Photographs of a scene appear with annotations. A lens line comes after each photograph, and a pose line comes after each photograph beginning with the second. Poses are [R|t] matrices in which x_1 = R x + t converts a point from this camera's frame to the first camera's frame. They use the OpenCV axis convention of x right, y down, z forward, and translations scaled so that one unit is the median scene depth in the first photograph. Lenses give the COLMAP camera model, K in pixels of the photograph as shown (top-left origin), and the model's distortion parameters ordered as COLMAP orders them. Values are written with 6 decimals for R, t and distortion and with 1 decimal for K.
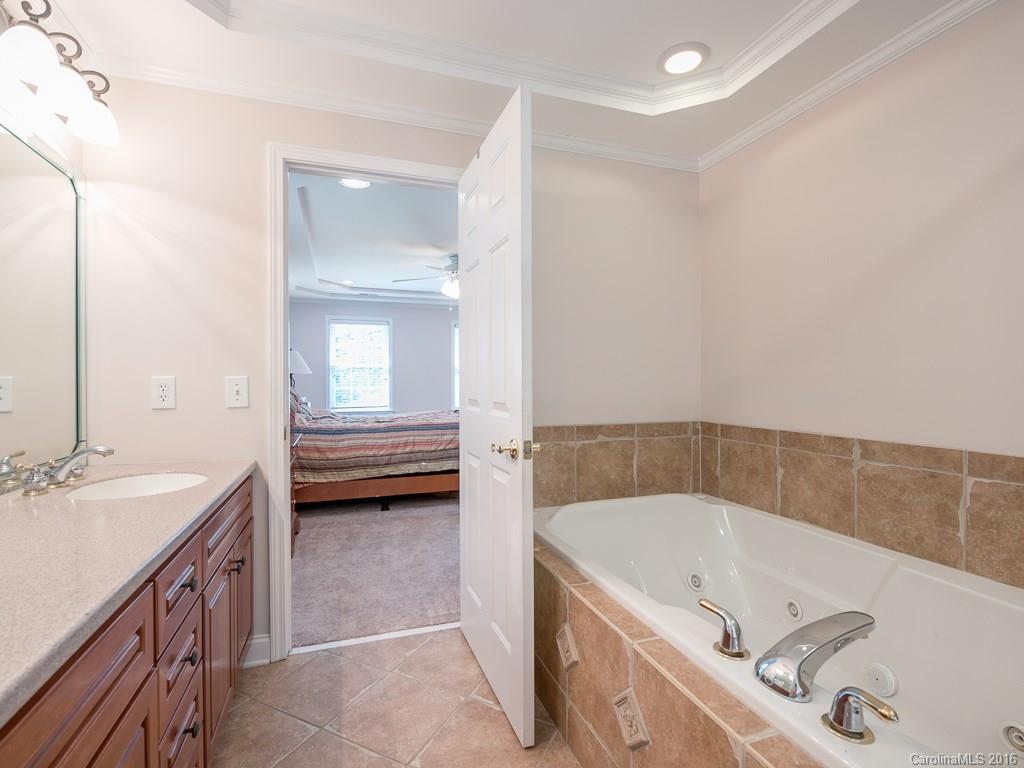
lens RADIAL K [[488.9, 0, 512.0], [0, 488.9, 384.0], [0, 0, 1]] dist [-0.000664, -0.000205]
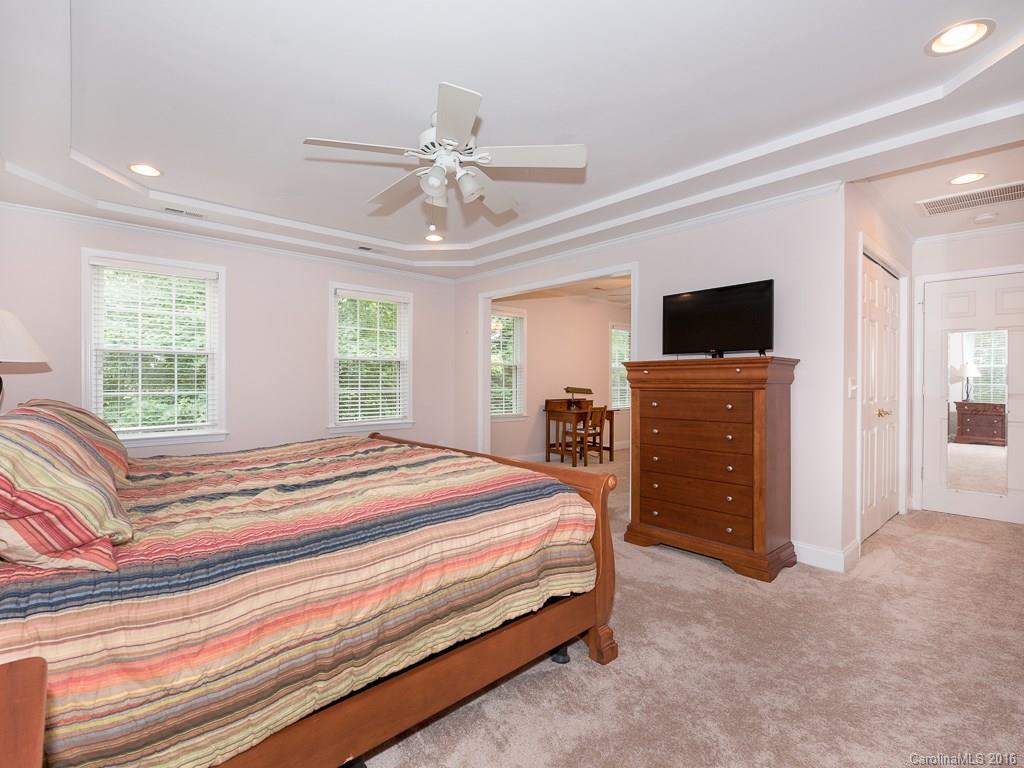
lens RADIAL K [[488.9, 0, 512.0], [0, 488.9, 384.0], [0, 0, 1]] dist [-0.000664, -0.000205]
pose [[0.919542, 0.006507, 0.392937, -0.301753], [-0.006866, 0.999976, -0.000492, -0.009196], [-0.392931, -0.002246, 0.919565, 0.669510]]
